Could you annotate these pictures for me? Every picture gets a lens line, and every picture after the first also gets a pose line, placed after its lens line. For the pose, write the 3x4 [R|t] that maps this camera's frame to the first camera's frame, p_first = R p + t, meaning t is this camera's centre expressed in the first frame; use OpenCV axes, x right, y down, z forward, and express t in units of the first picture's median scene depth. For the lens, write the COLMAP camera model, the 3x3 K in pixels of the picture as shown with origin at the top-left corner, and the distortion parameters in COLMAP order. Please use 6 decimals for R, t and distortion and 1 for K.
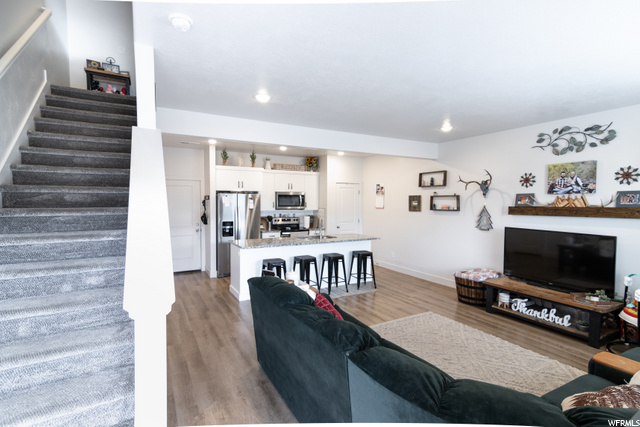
lens RADIAL K [[312.1, 0, 320.0], [0, 312.1, 213.5], [0, 0, 1]] dist [0.036408, 0.000228]
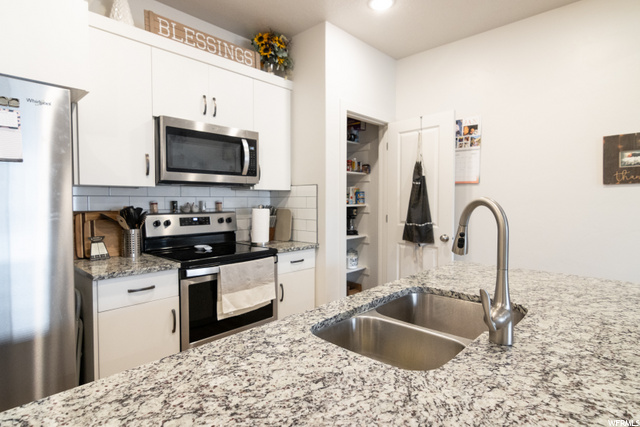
lens RADIAL K [[336.6, 0, 320.0], [0, 336.6, 213.5], [0, 0, 1]] dist [0.002011, 0.000456]
pose [[0.952907, -0.016503, 0.302814, -0.135106], [0.017063, 0.999854, 0.000798, 0.022760], [-0.302783, 0.004407, 0.953049, 0.960260]]
